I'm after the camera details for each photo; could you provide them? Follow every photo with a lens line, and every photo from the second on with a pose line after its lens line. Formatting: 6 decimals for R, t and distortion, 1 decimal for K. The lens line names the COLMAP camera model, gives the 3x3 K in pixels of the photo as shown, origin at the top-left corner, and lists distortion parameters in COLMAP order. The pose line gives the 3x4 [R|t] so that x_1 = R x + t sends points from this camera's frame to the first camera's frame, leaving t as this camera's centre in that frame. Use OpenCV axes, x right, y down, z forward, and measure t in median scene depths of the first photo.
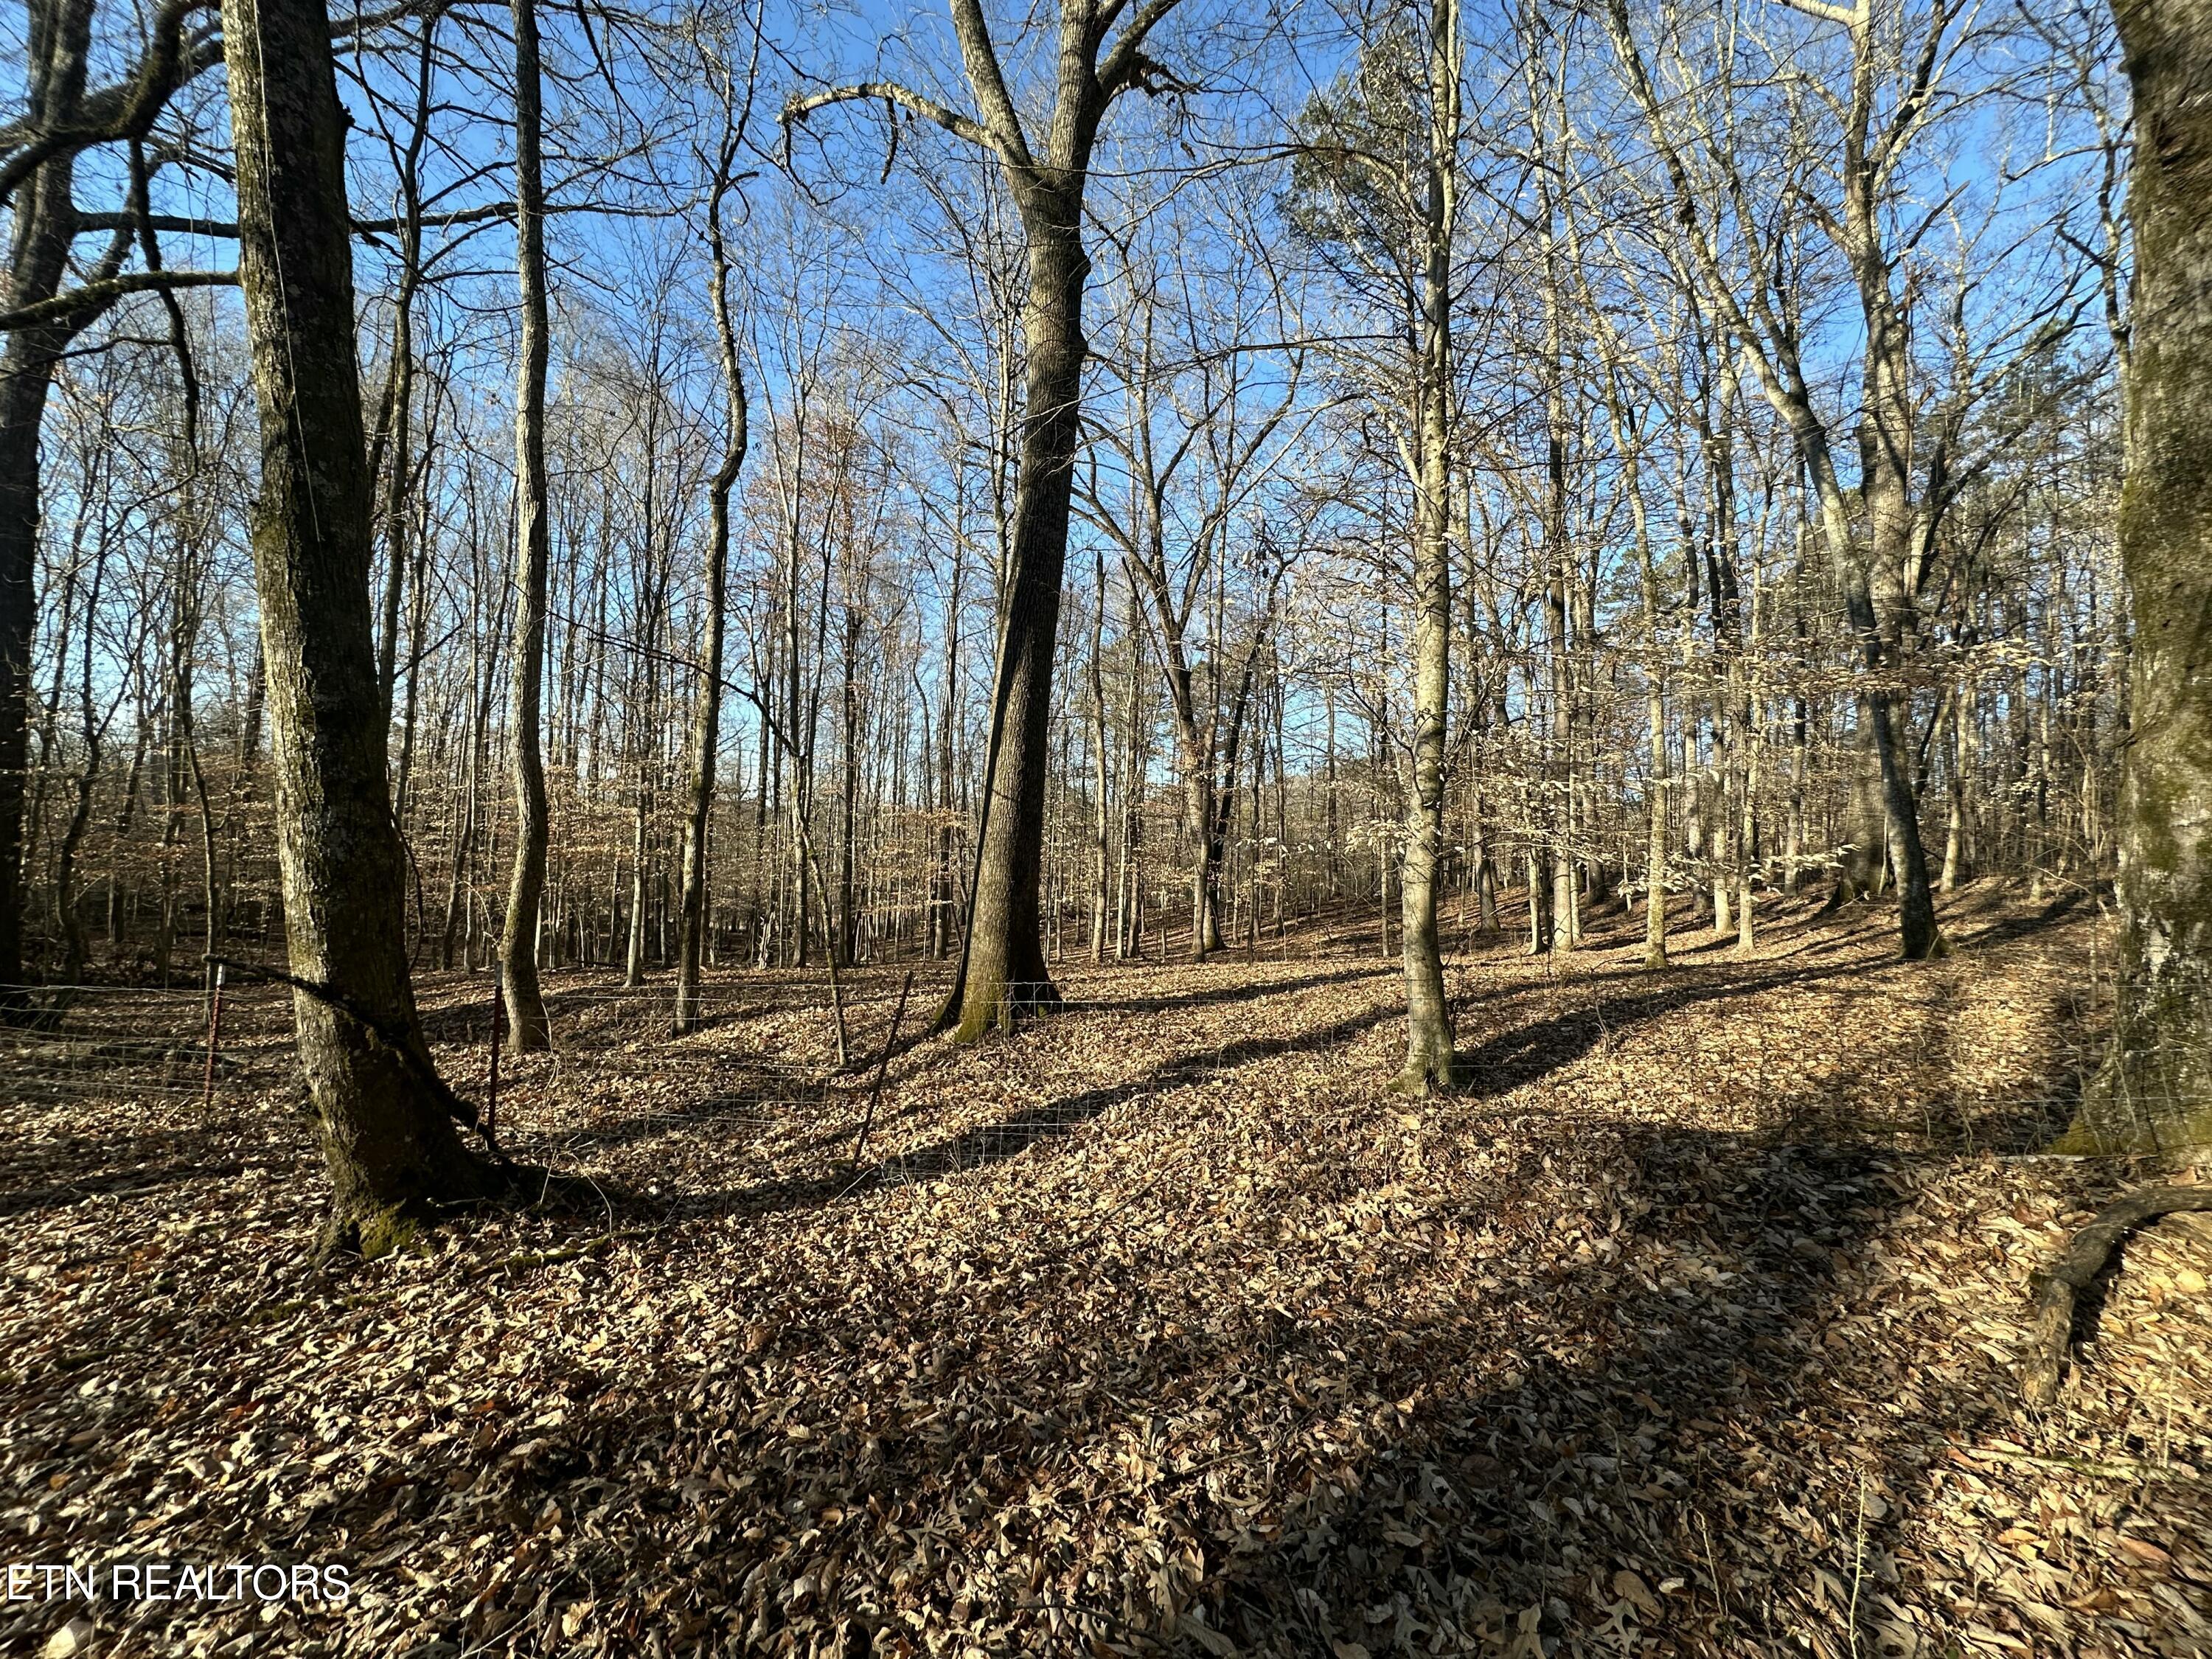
lens RADIAL K [[874.2, 0, 1107.3], [0, 874.2, 827.2], [0, 0, 1]] dist [-0.003545, 0.000159]
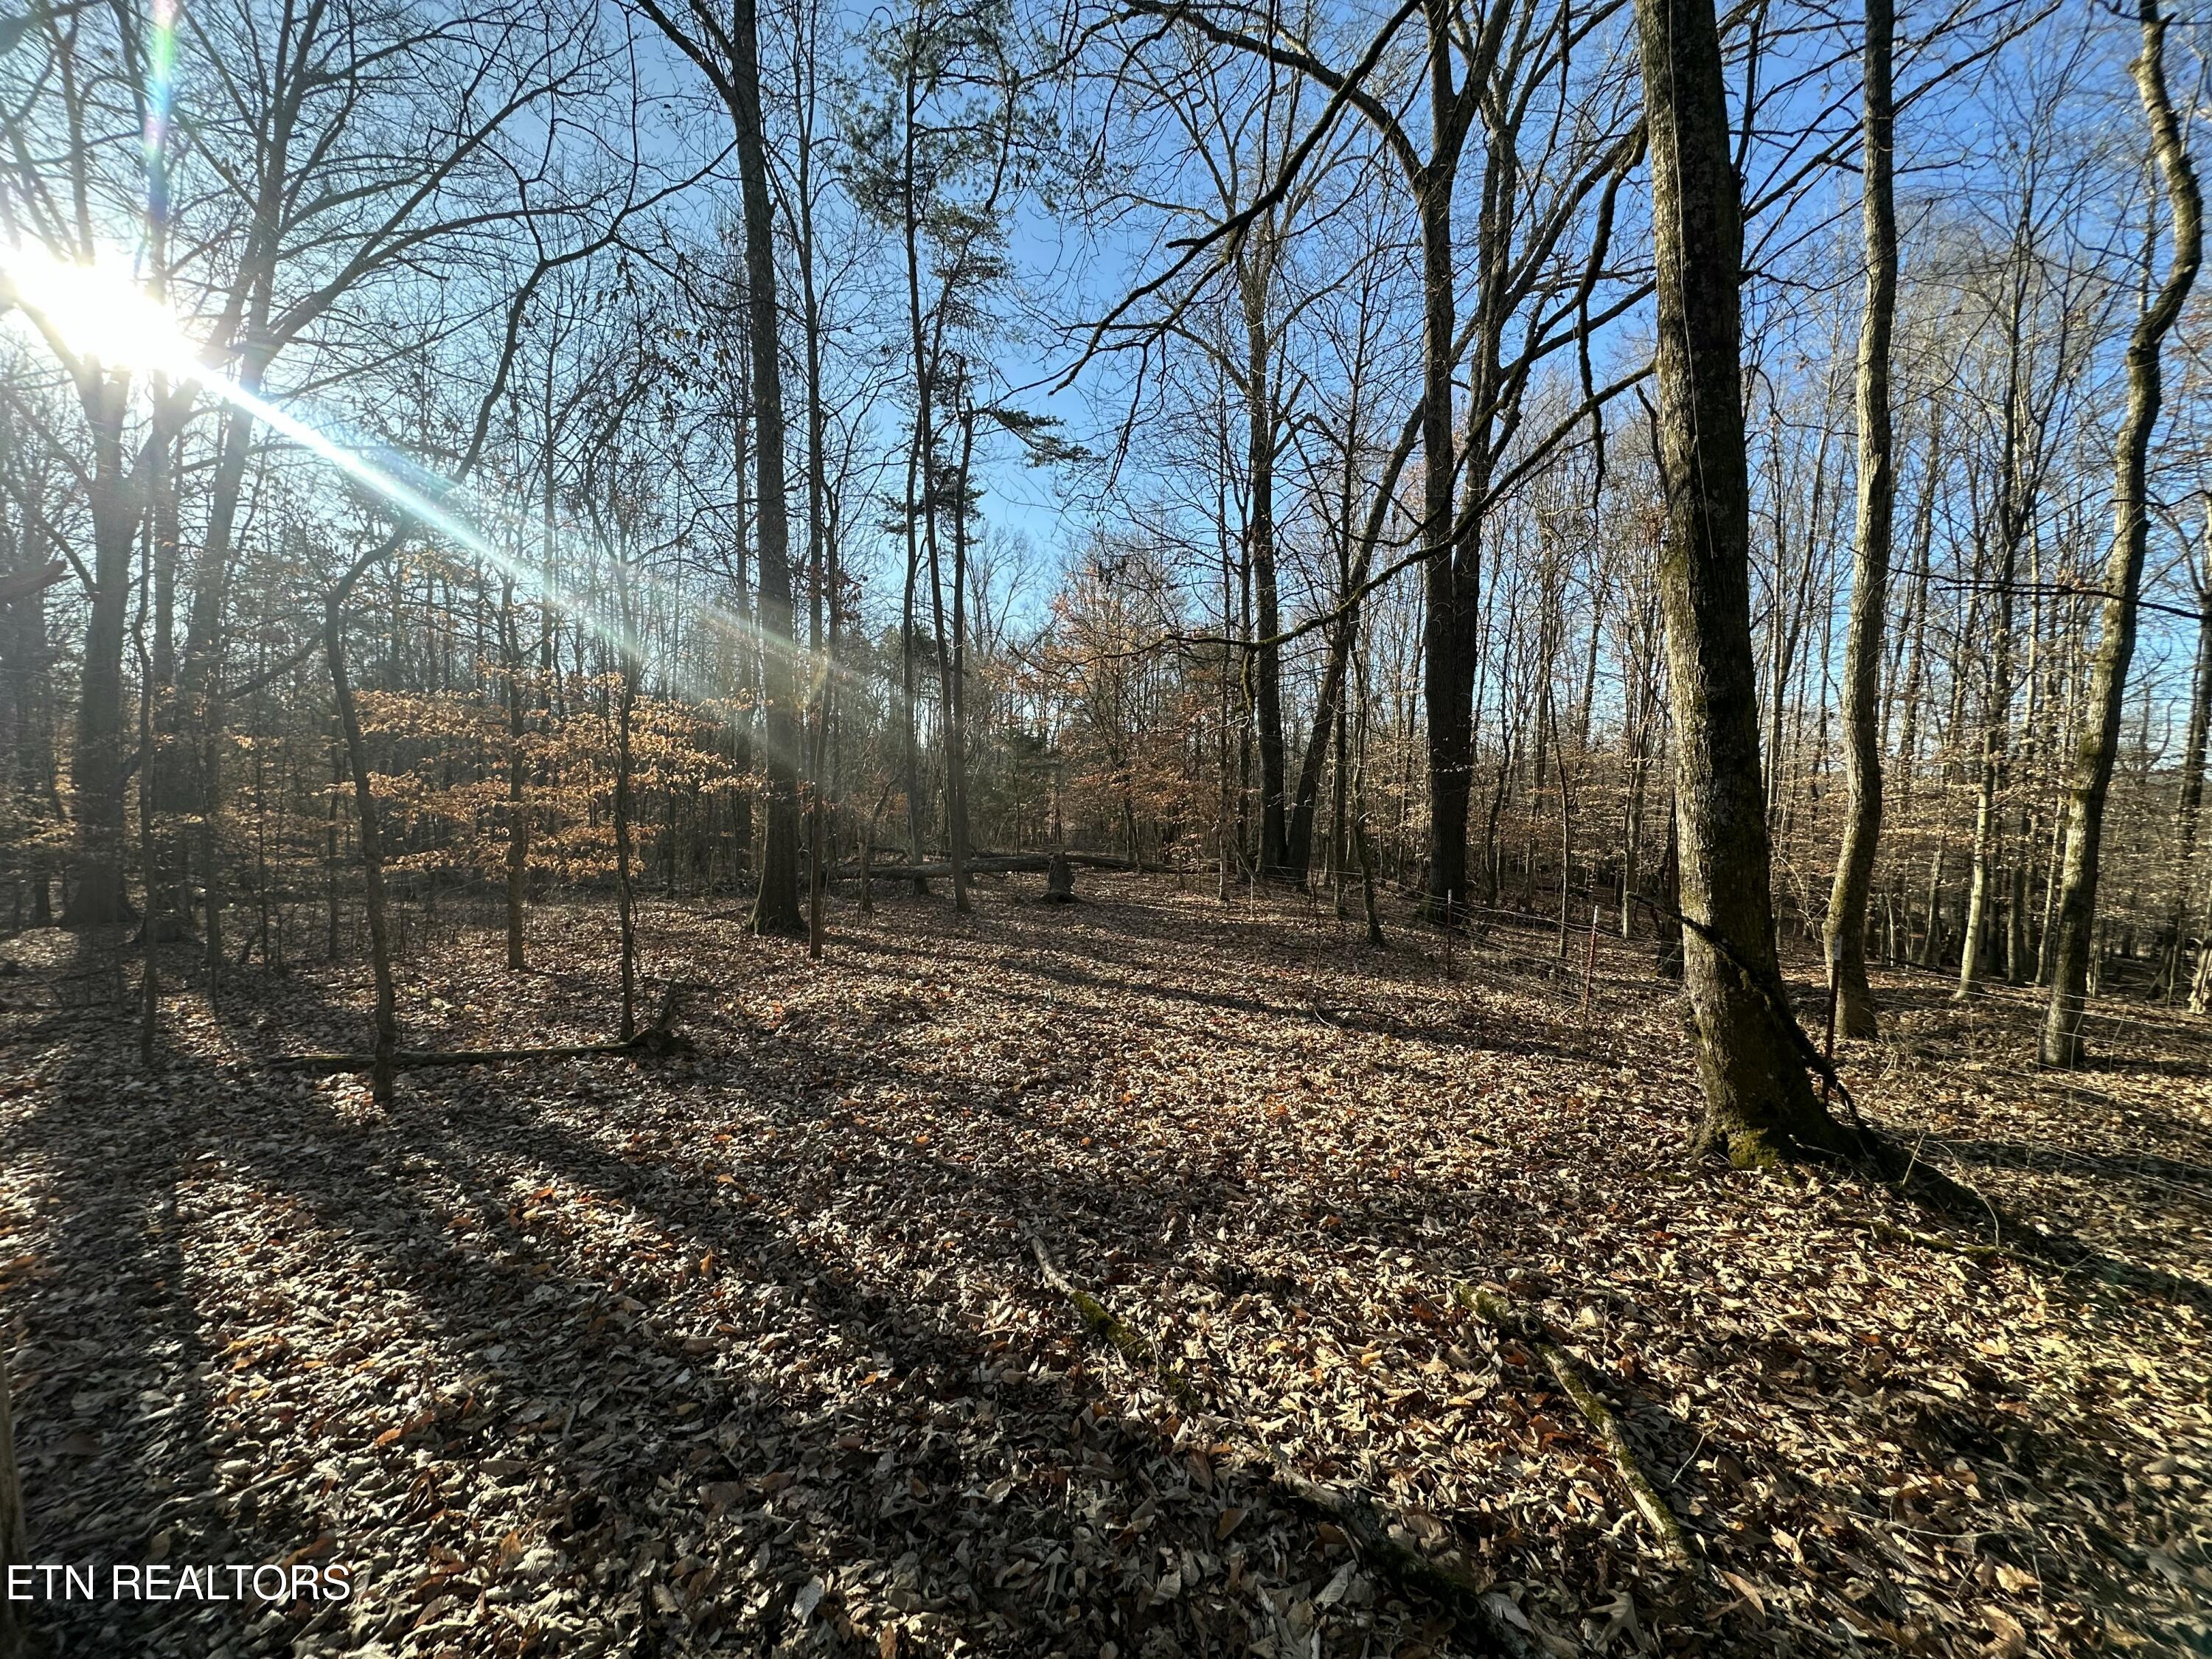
lens RADIAL K [[874.2, 0, 1107.3], [0, 874.2, 827.2], [0, 0, 1]] dist [-0.003545, 0.000159]
pose [[0.297812, 0.027535, -0.954227, 0.002750], [-0.007185, 0.999620, 0.026603, 0.015715], [0.954598, -0.001067, 0.297897, -0.151567]]
